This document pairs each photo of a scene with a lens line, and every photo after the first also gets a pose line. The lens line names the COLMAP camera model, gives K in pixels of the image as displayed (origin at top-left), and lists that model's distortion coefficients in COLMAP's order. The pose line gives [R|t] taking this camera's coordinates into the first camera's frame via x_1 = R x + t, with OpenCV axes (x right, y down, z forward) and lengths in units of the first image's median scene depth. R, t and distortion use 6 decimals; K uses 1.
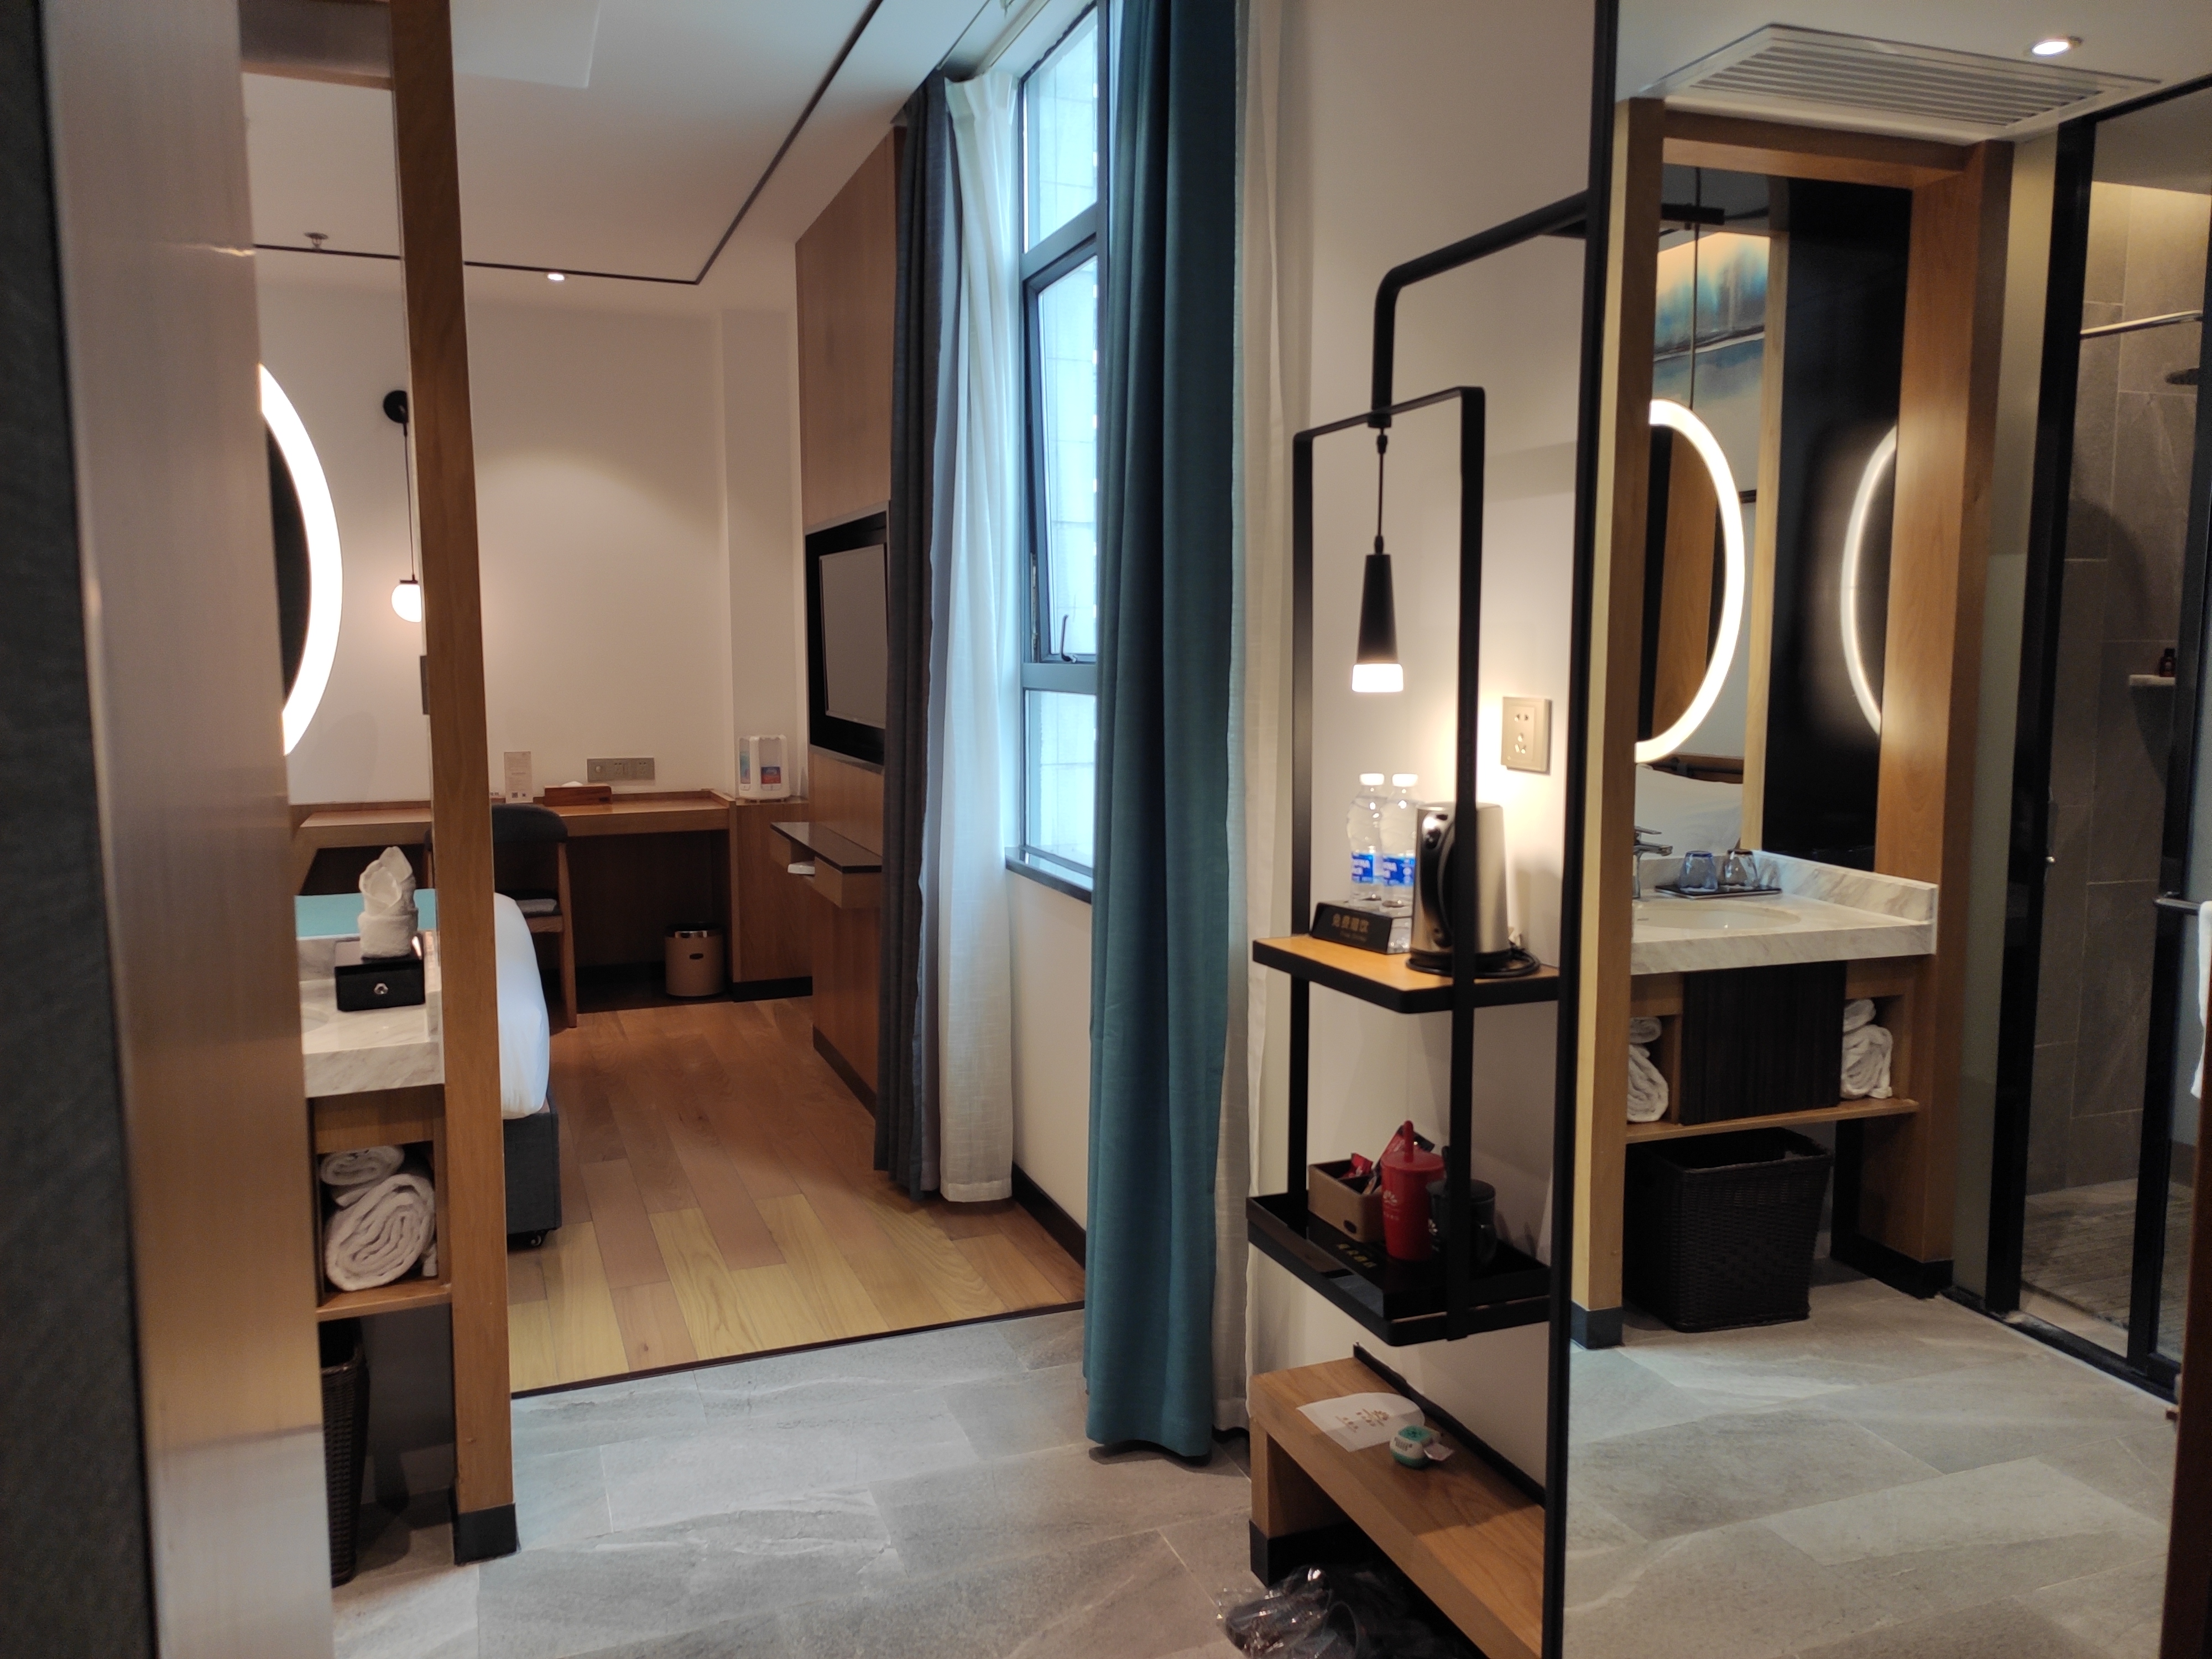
lens RADIAL K [[1657.0, 0, 1099.5], [0, 1657.0, 834.8], [0, 0, 1]] dist [0.038025, 0.004544]
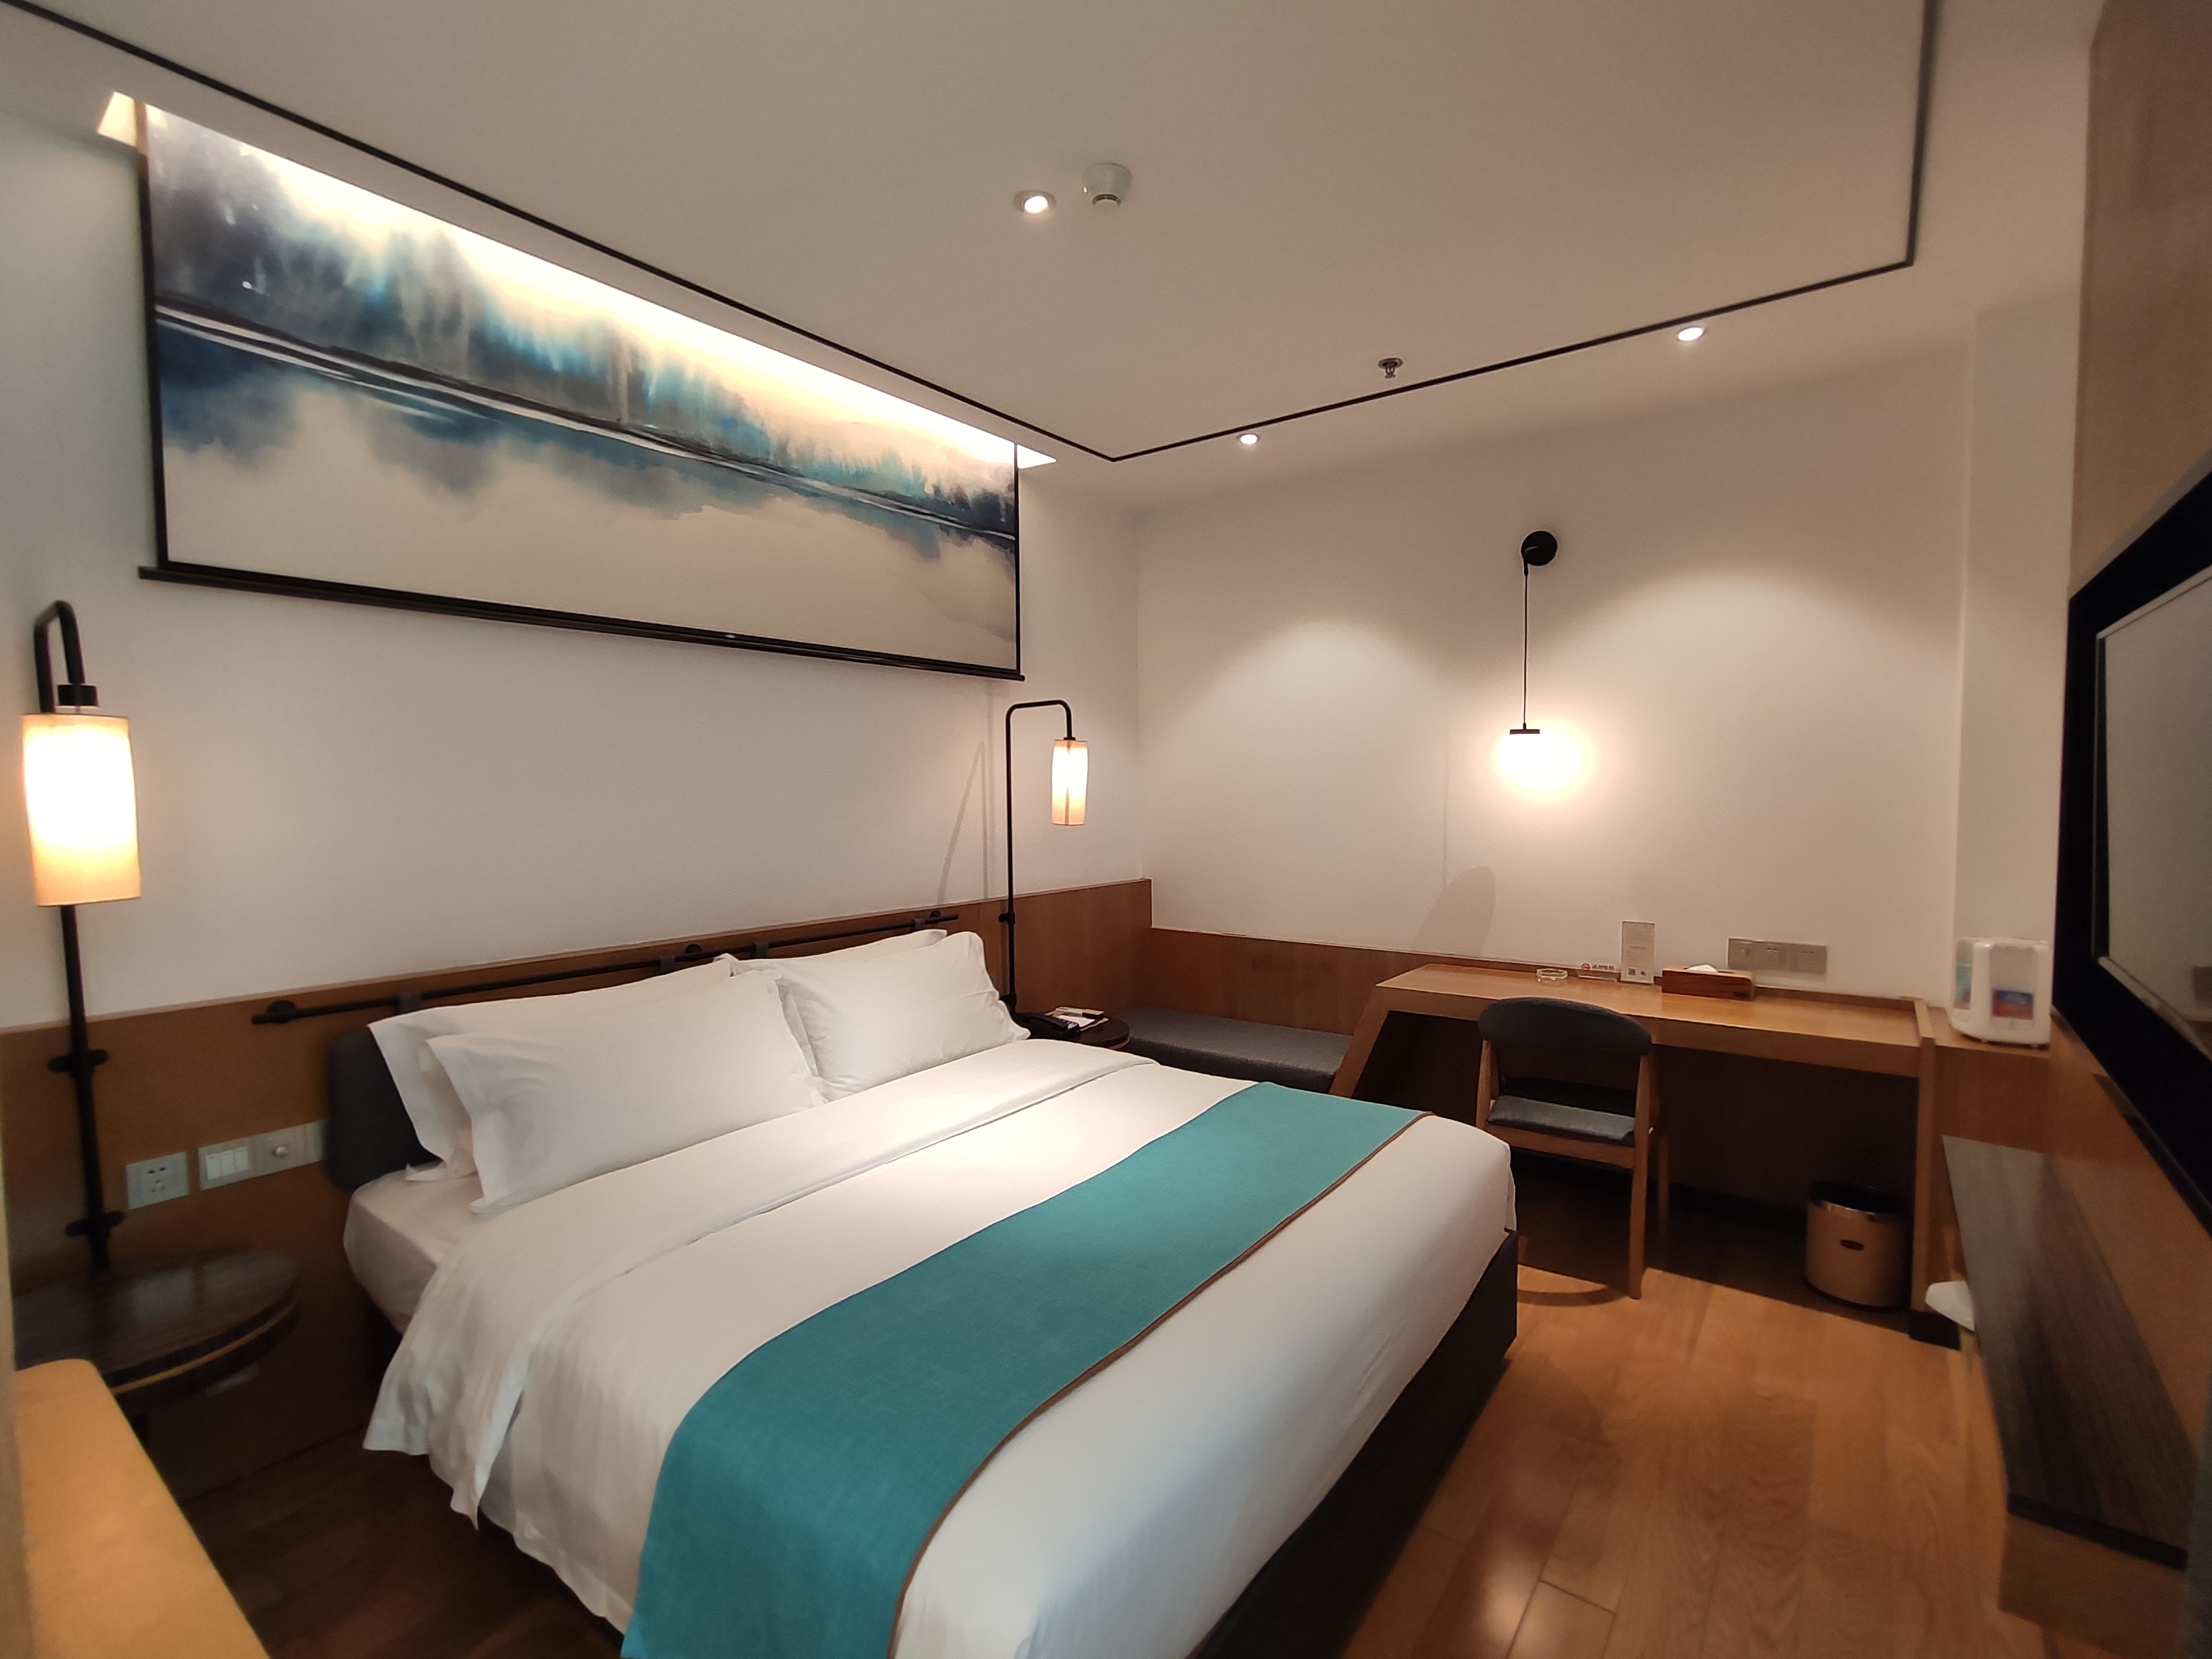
lens RADIAL K [[999.8, 0, 1100.4], [0, 999.8, 841.6], [0, 0, 1]] dist [-0.003852, 0.001435]
pose [[0.520977, 0.041975, -0.852538, -0.058974], [-0.087806, 0.996127, -0.004613, -0.067951], [0.849042, 0.077261, 0.522645, 0.516561]]
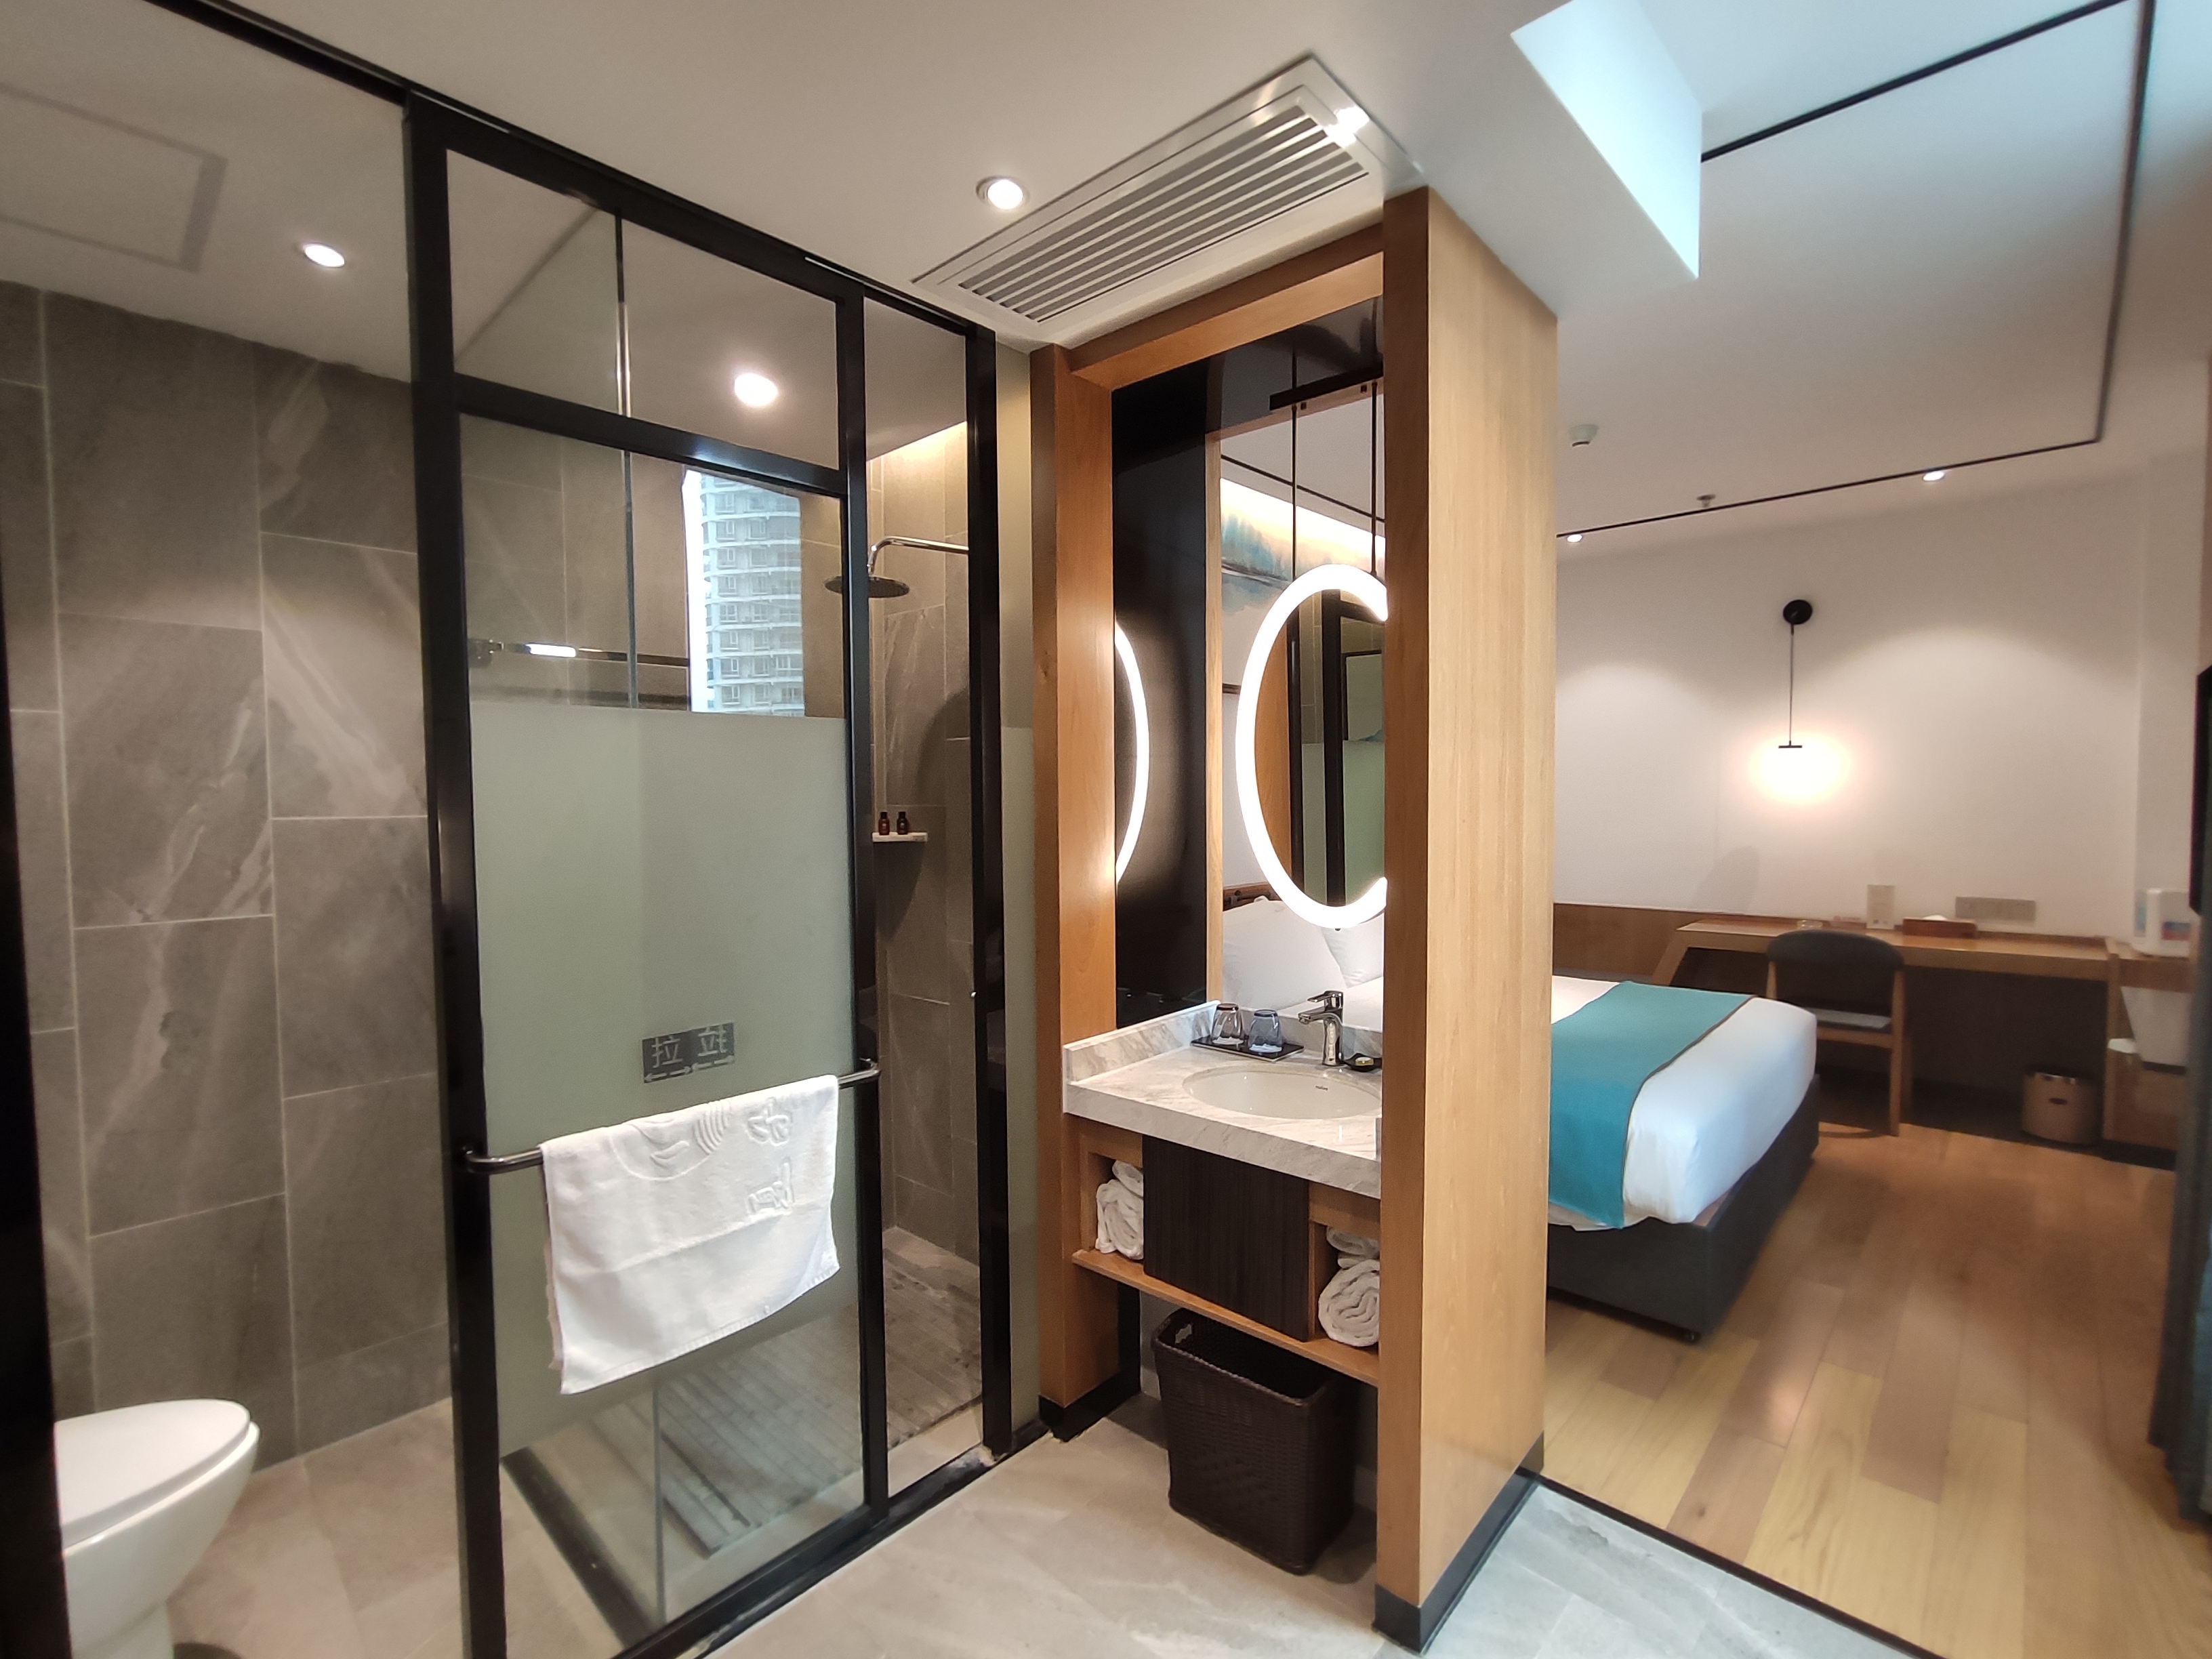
lens RADIAL K [[999.8, 0, 1096.6], [0, 999.8, 833.0], [0, 0, 1]] dist [-0.003852, 0.001435]
pose [[0.425782, 0.033587, -0.904202, 0.053365], [-0.093405, 0.995604, -0.007002, -0.031487], [0.899992, 0.087438, 0.427047, 0.206466]]
